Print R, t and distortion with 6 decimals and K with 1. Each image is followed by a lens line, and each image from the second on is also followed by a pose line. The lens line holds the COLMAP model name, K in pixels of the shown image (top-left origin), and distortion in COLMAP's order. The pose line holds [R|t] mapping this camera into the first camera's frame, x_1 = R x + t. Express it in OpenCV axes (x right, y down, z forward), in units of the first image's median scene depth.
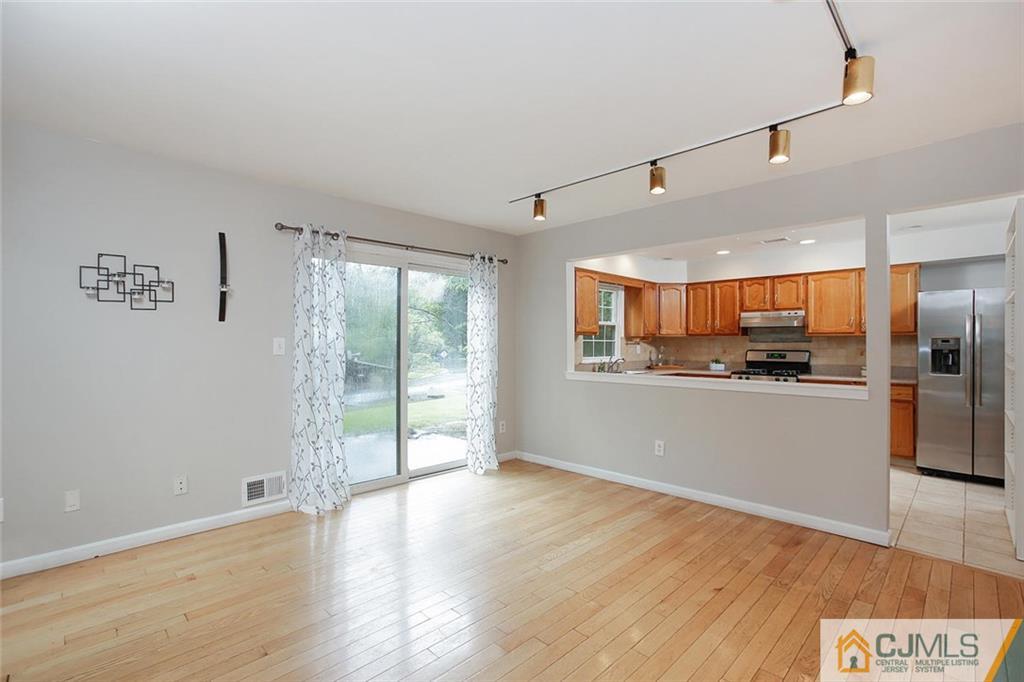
lens RADIAL K [[473.5, 0, 511.1], [0, 473.5, 343.0], [0, 0, 1]] dist [-0.034747, 0.015668]
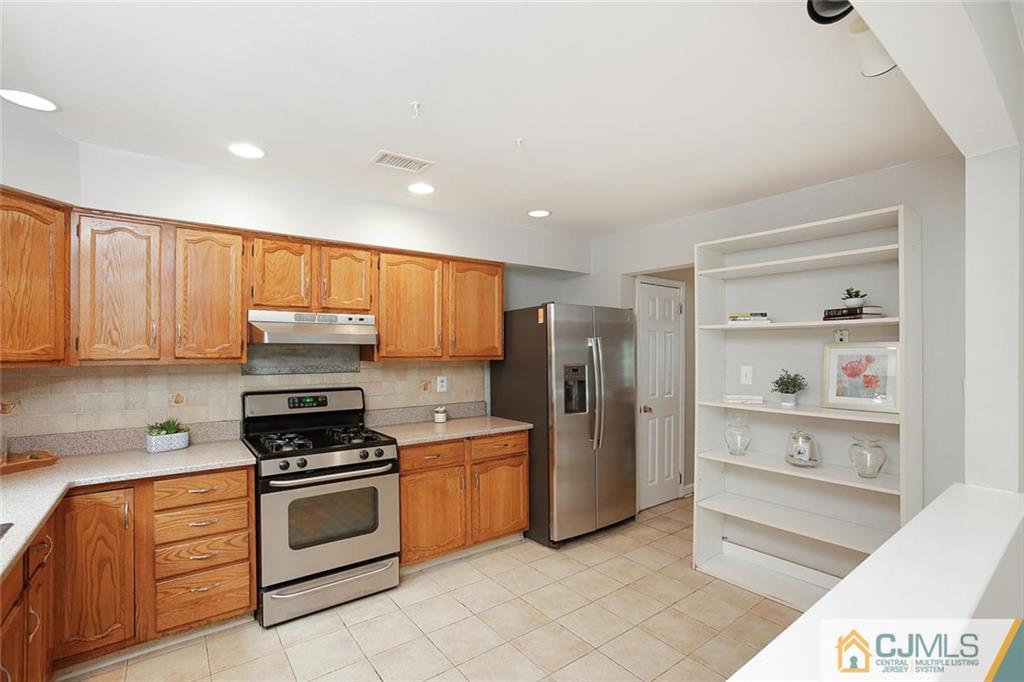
lens RADIAL K [[473.5, 0, 509.3], [0, 473.5, 345.0], [0, 0, 1]] dist [-0.034747, 0.015668]
pose [[0.122902, 0.007429, 0.992391, 0.095104], [0.000765, 0.999971, -0.007580, -0.029404], [-0.992419, 0.001691, 0.122893, 0.737282]]
